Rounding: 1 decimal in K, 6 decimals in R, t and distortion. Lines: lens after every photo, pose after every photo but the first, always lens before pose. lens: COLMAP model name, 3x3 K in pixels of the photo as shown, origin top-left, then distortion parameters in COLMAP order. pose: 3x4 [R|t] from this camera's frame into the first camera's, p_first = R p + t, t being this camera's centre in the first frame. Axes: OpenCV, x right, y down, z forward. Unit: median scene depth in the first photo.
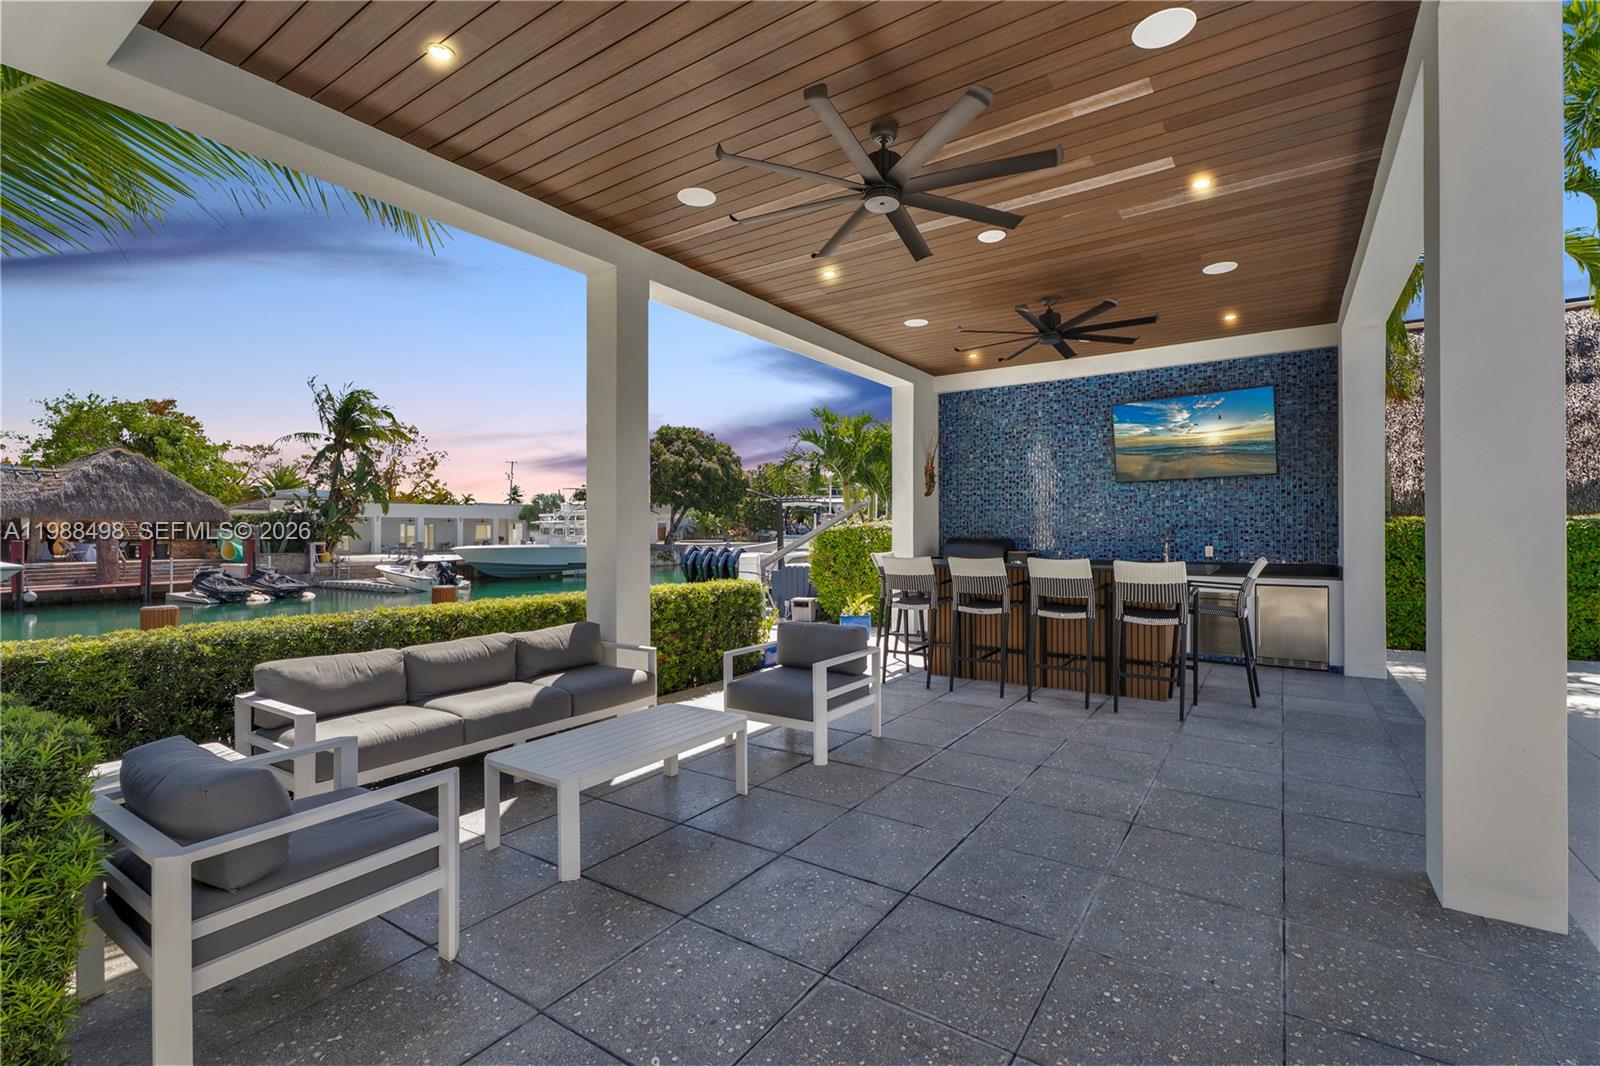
lens RADIAL K [[717.2, 0, 796.4], [0, 717.2, 533.2], [0, 0, 1]] dist [-0.000129, -0.000025]
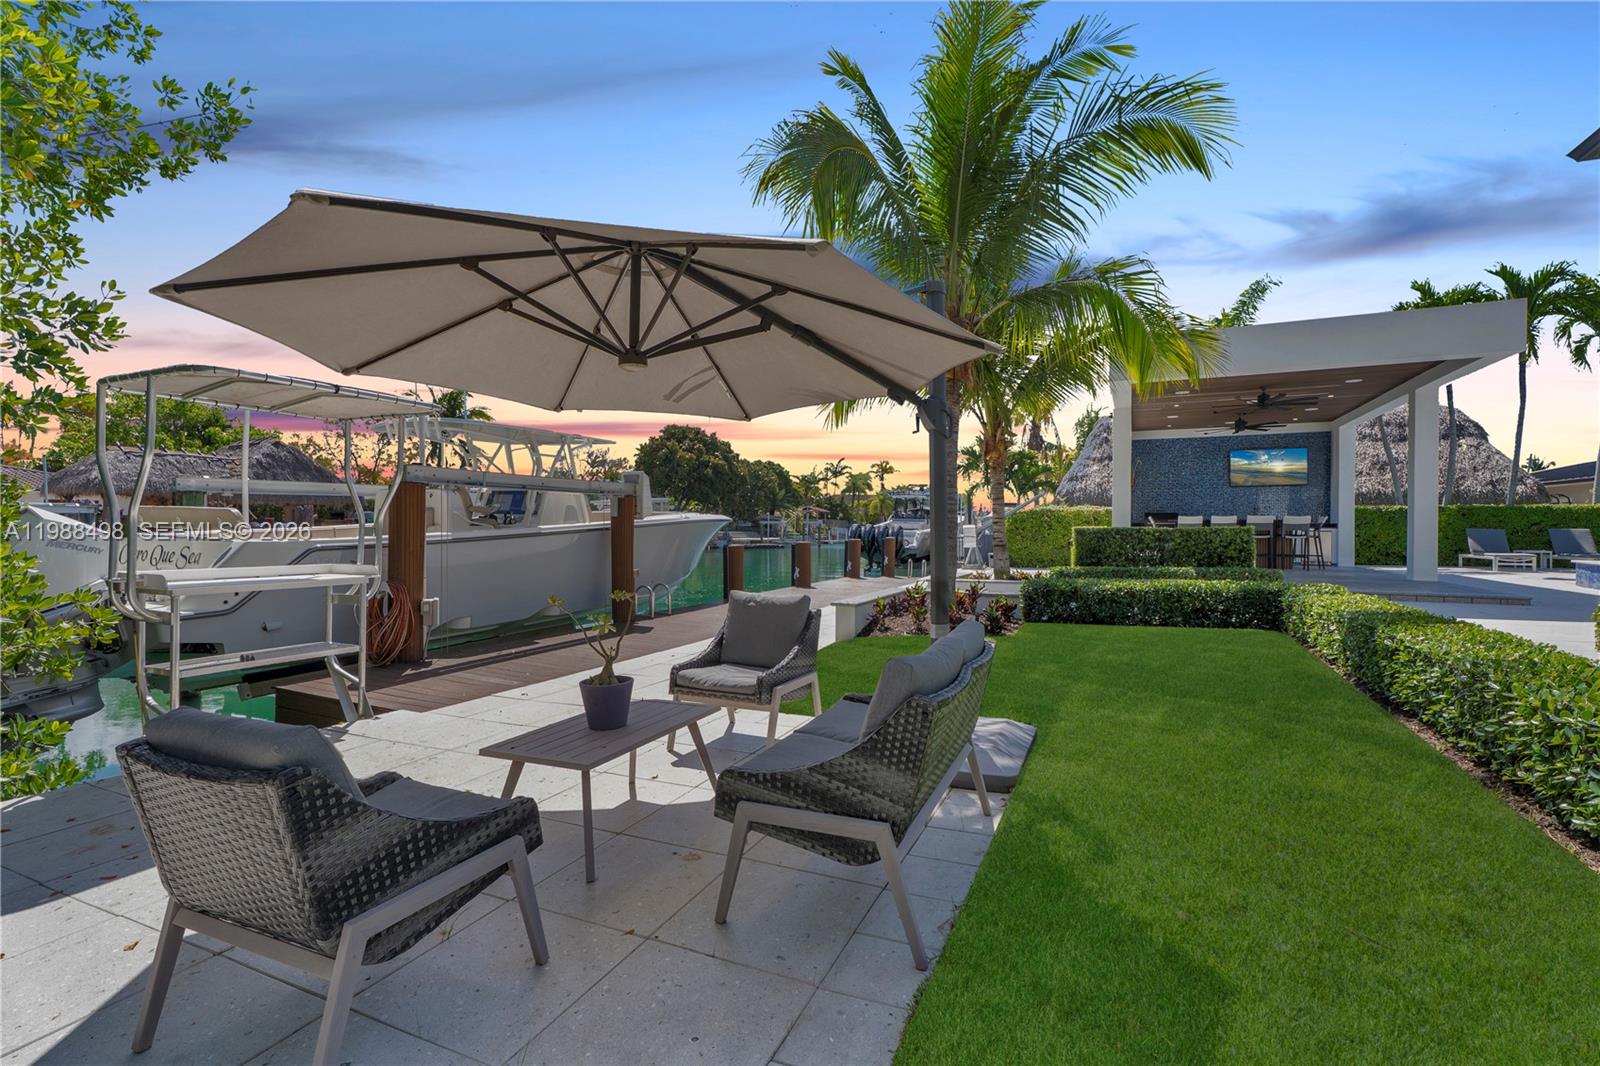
lens RADIAL K [[717.2, 0, 805.7], [0, 717.2, 529.2], [0, 0, 1]] dist [-0.000129, -0.000025]
pose [[0.984566, 0.006429, 0.174896, -1.260881], [-0.006805, 0.999976, 0.001552, 0.065245], [-0.174882, -0.002718, 0.984586, -0.954549]]
